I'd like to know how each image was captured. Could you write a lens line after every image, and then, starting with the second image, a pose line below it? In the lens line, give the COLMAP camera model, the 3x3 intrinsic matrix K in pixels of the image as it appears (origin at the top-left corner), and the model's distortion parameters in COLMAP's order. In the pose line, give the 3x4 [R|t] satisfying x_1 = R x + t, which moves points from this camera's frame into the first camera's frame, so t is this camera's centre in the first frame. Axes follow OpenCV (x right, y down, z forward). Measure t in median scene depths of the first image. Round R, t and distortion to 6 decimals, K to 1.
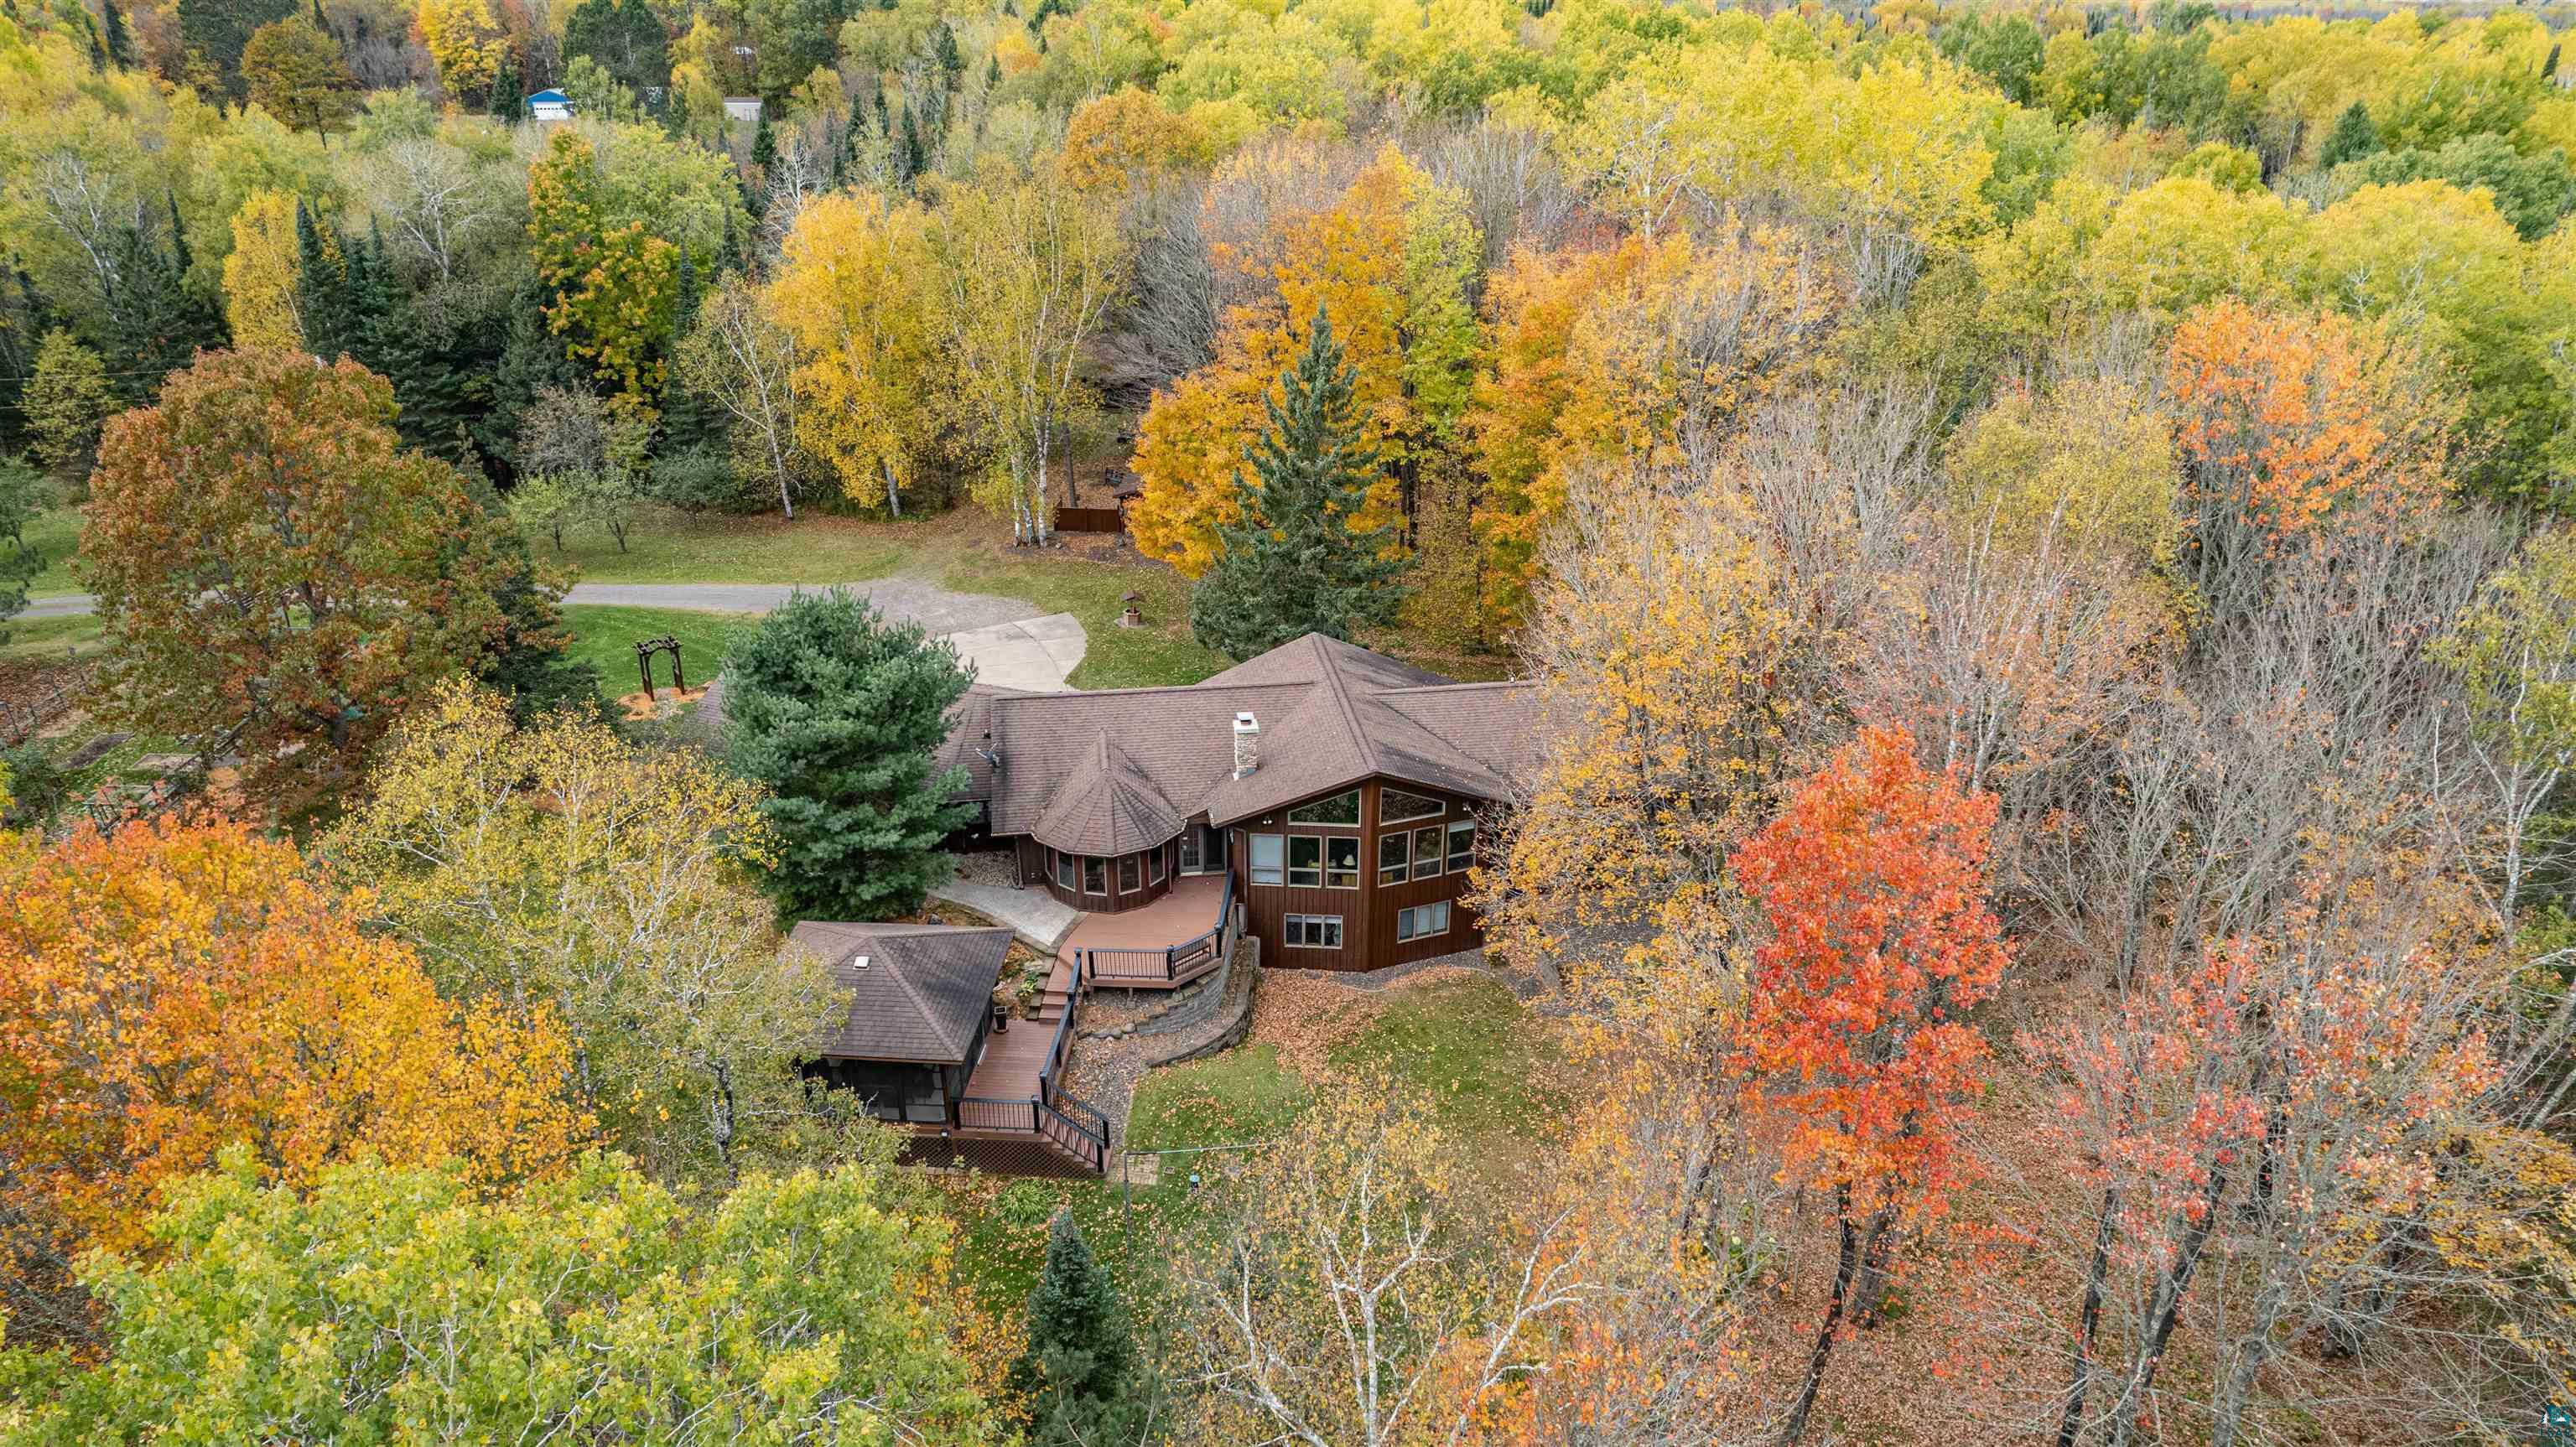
lens RADIAL K [[1640.4, 0, 1288.0], [0, 1640.4, 723.5], [0, 0, 1]] dist [-0.073090, 0.063331]
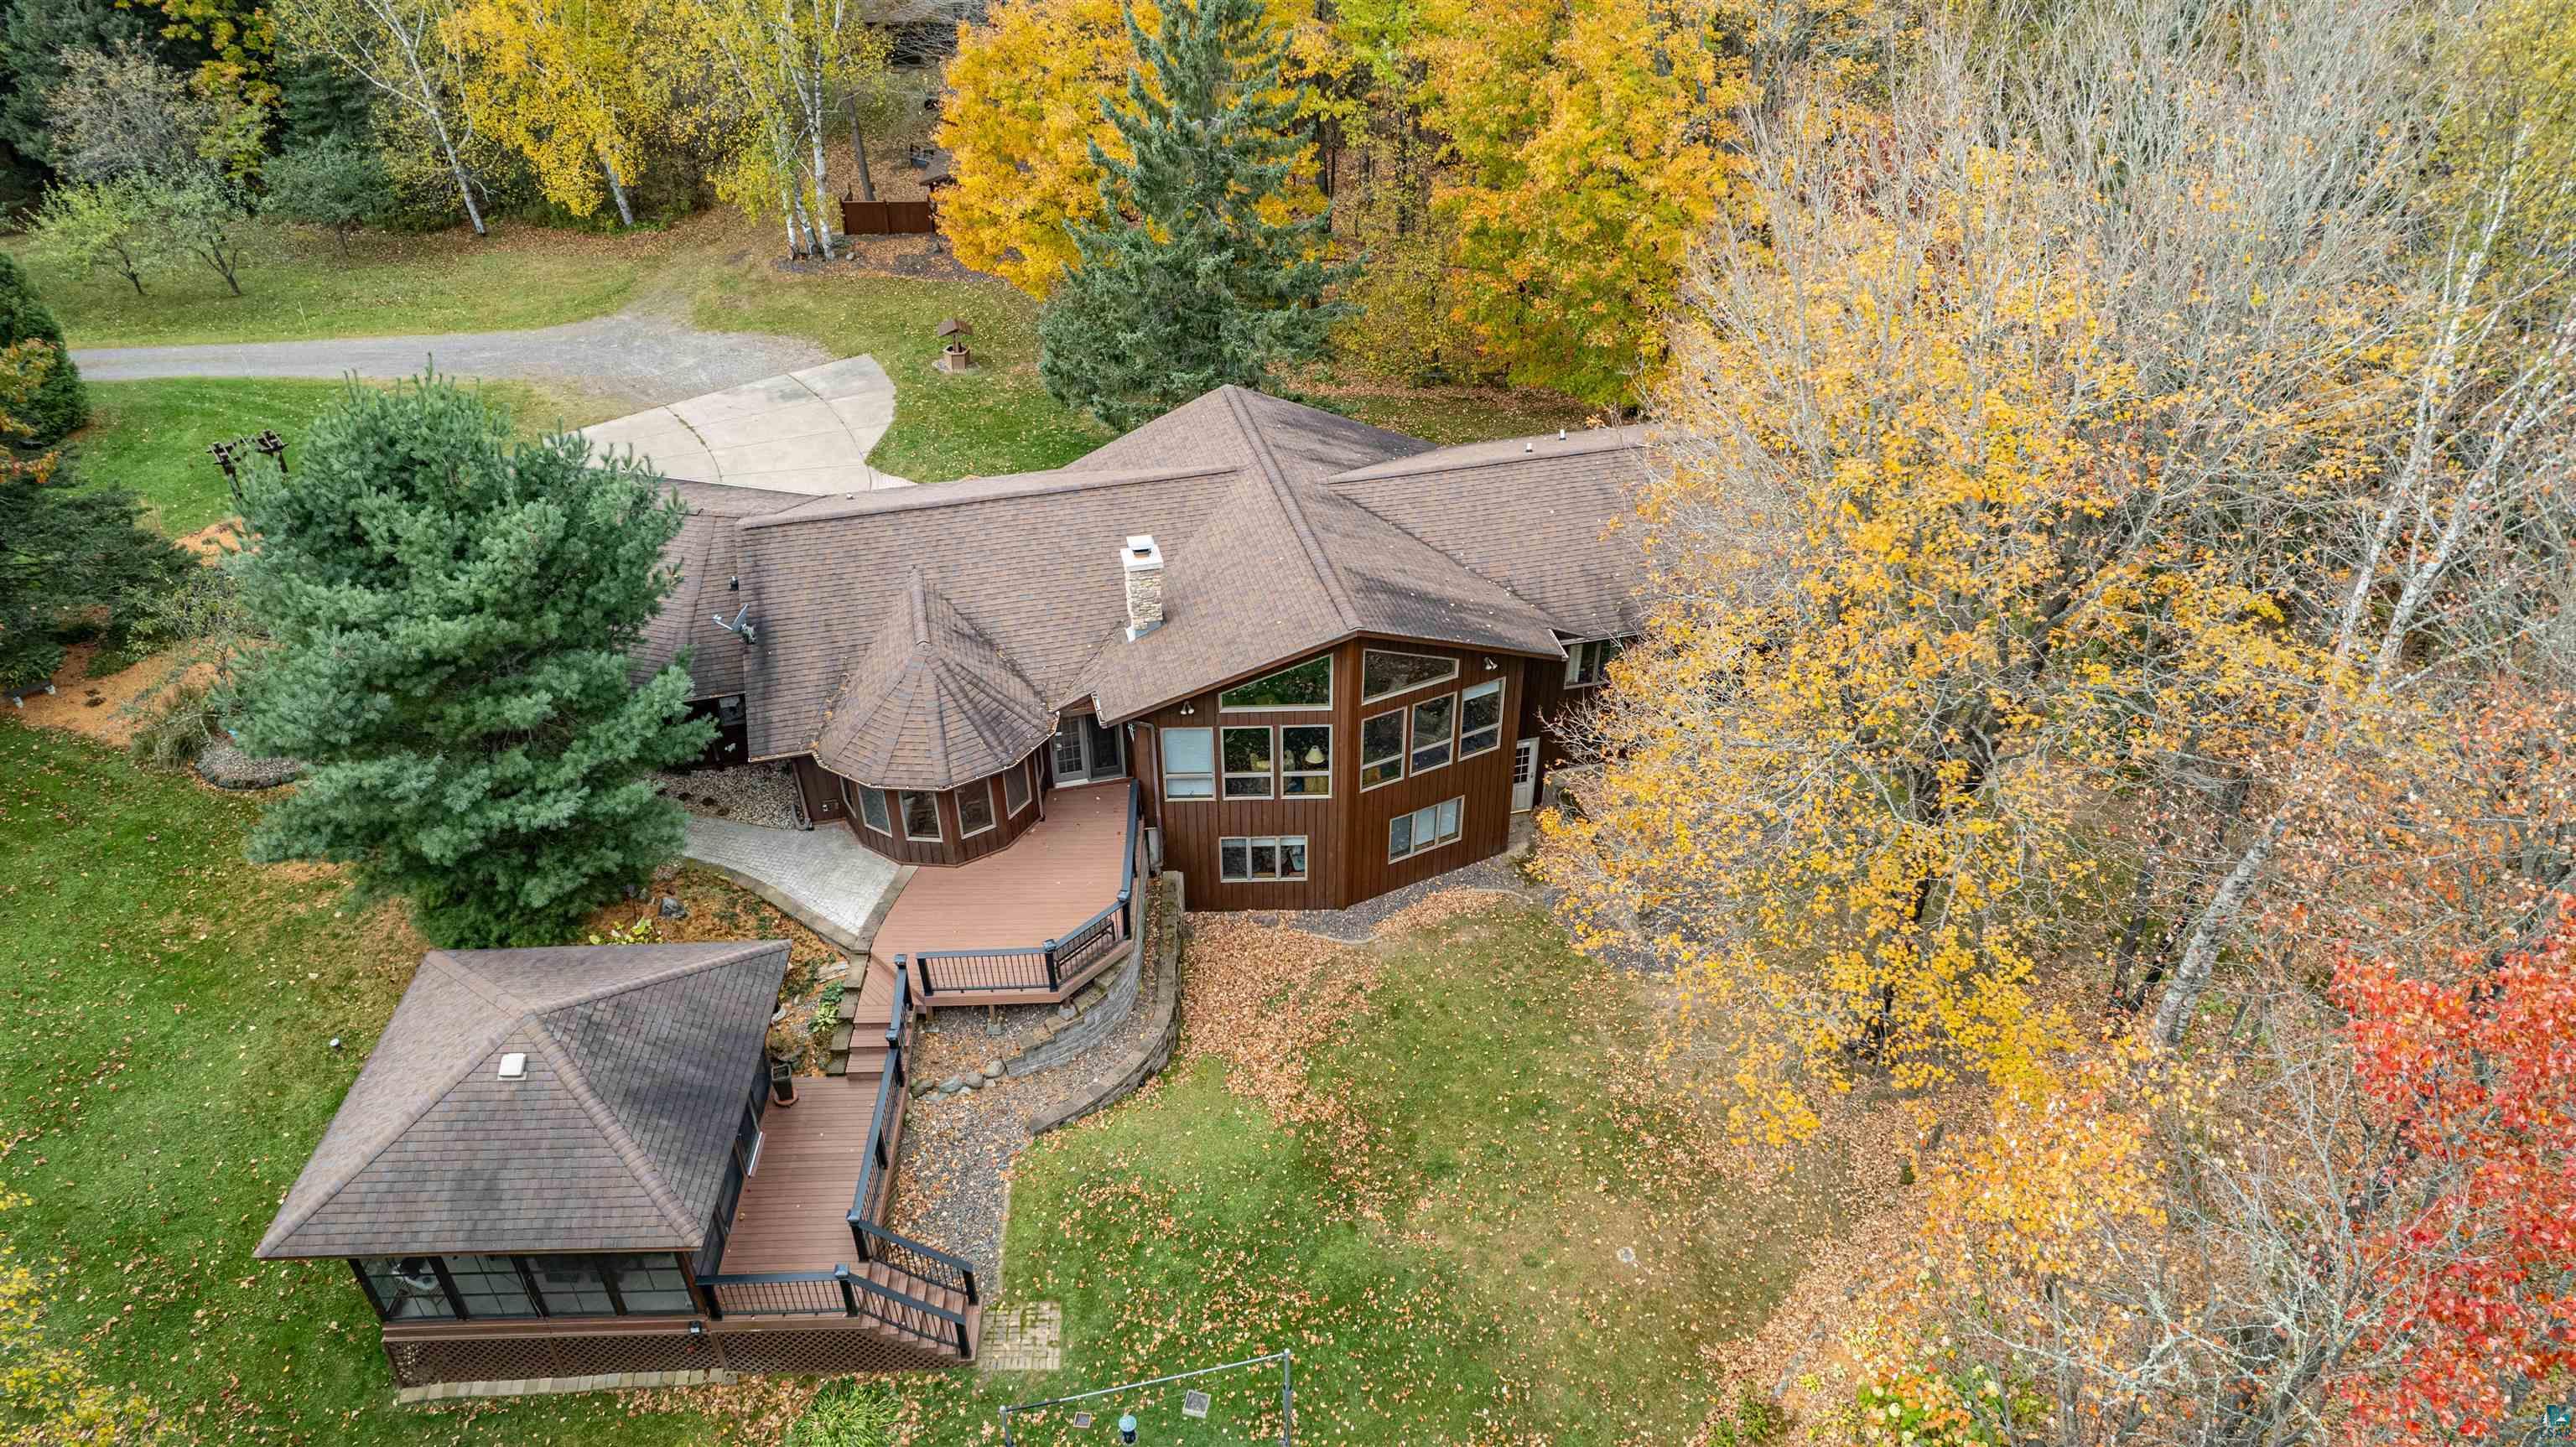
lens RADIAL K [[1640.4, 0, 1288.0], [0, 1640.4, 723.5], [0, 0, 1]] dist [-0.073090, 0.063331]
pose [[0.994993, -0.064531, 0.076314, -0.018770], [0.048743, 0.979960, 0.193136, -0.046864], [-0.087248, -0.188450, 0.978200, 0.313209]]
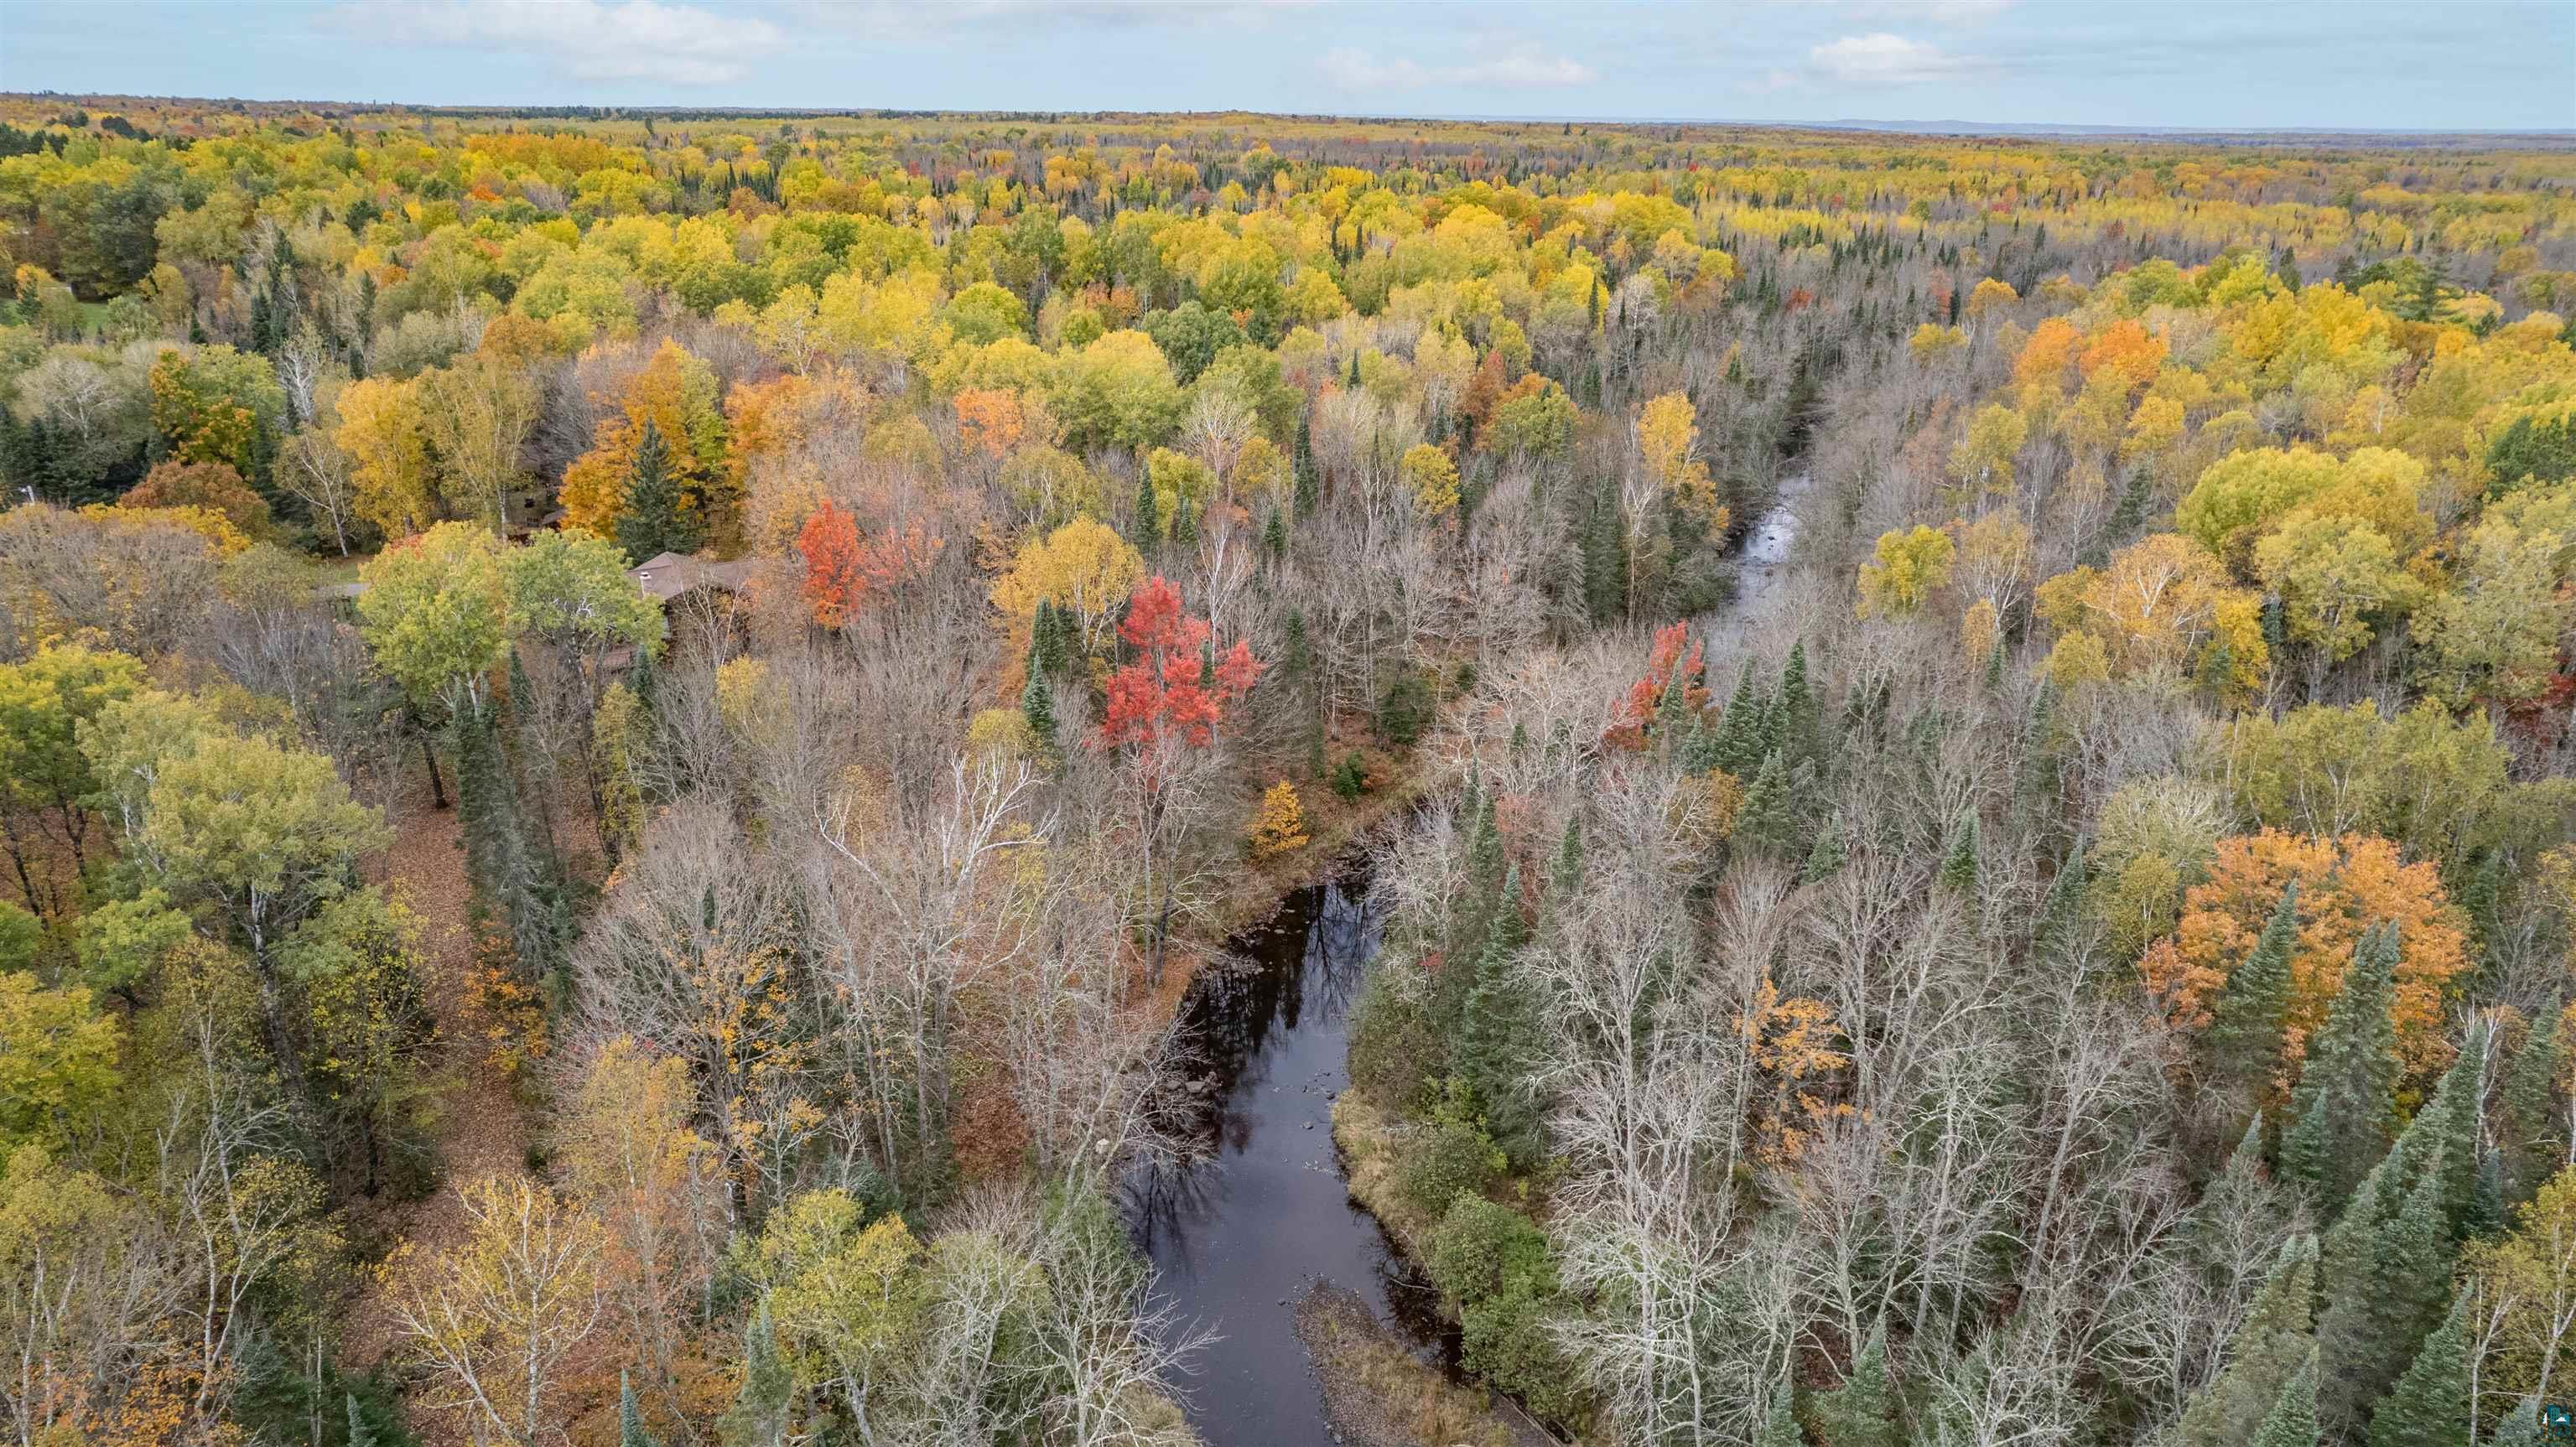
lens RADIAL K [[1640.4, 0, 1288.0], [0, 1640.4, 723.5], [0, 0, 1]] dist [-0.073090, 0.063331]
pose [[0.911934, -0.141201, 0.385278, -0.101379], [0.164997, 0.985861, -0.029231, 0.395872], [-0.375703, 0.090226, 0.922338, -1.438712]]
